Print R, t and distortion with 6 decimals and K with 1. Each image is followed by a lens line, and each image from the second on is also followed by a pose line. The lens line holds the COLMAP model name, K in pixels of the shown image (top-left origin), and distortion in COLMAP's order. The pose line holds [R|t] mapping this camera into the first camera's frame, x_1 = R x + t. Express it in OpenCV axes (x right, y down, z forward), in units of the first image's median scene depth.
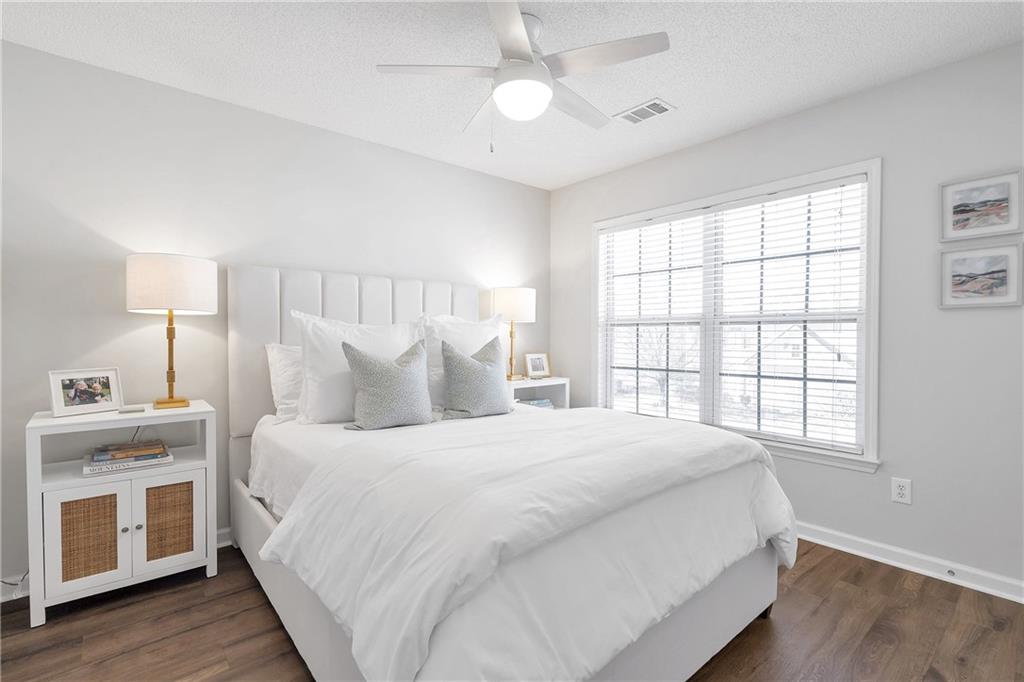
lens RADIAL K [[471.8, 0, 513.3], [0, 471.8, 337.0], [0, 0, 1]] dist [0.002708, 0.000341]
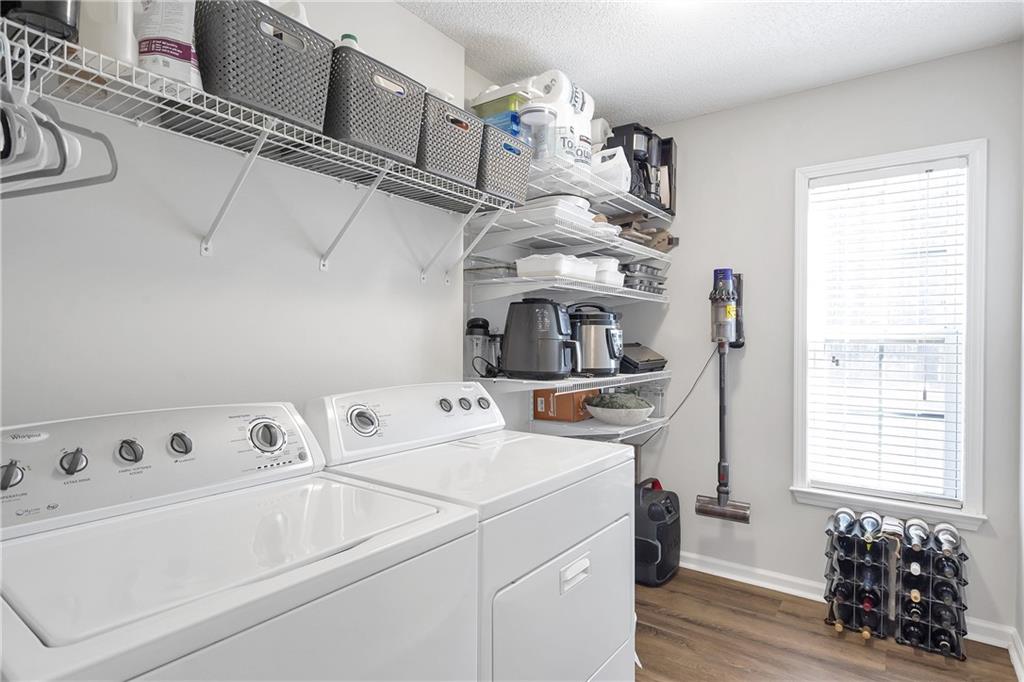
lens RADIAL K [[555.0, 0, 510.9], [0, 555.0, 342.3], [0, 0, 1]] dist [-0.008722, -0.001994]
pose [[0.967872, 0.013859, 0.251063, -0.211067], [-0.009597, 0.999788, -0.018192, -0.006851], [-0.251262, 0.015198, 0.967800, 0.271886]]
